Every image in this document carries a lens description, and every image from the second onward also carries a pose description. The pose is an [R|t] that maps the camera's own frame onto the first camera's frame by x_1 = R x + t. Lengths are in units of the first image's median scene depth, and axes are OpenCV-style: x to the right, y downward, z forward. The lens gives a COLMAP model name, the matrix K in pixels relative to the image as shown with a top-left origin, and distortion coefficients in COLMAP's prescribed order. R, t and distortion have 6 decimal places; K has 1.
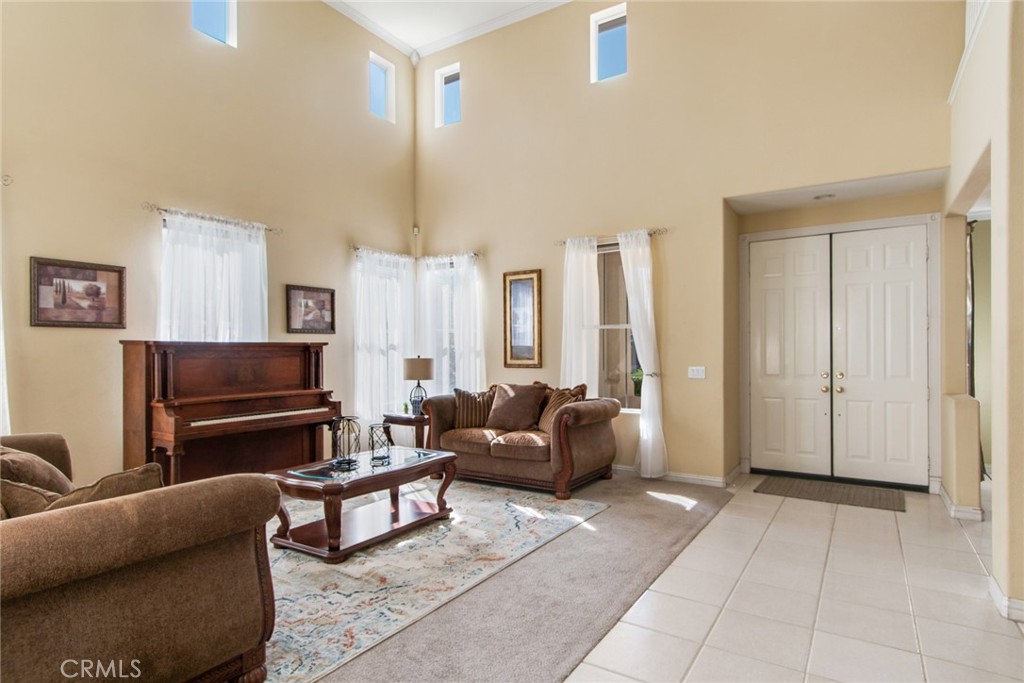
lens RADIAL K [[553.9, 0, 512.8], [0, 553.9, 345.4], [0, 0, 1]] dist [0.002620, -0.002262]
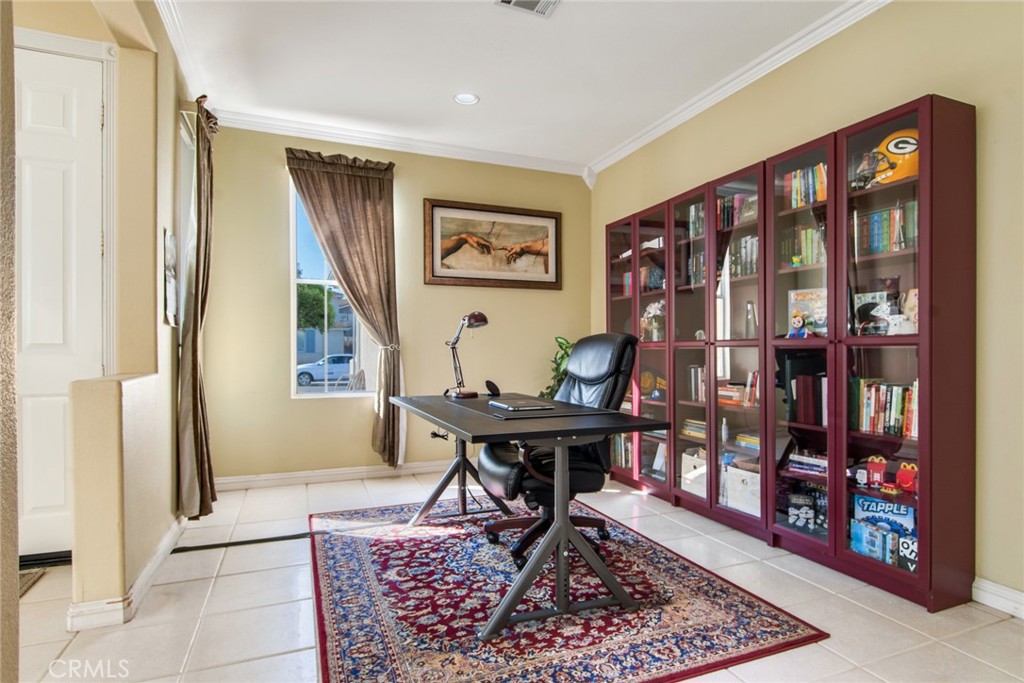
lens RADIAL K [[553.9, 0, 513.5], [0, 553.9, 344.7], [0, 0, 1]] dist [0.002620, -0.002262]
pose [[0.583270, 0.004311, 0.812267, 0.634853], [-0.001615, 0.999990, -0.004147, 0.068663], [-0.812277, 0.001107, 0.583271, 0.420868]]
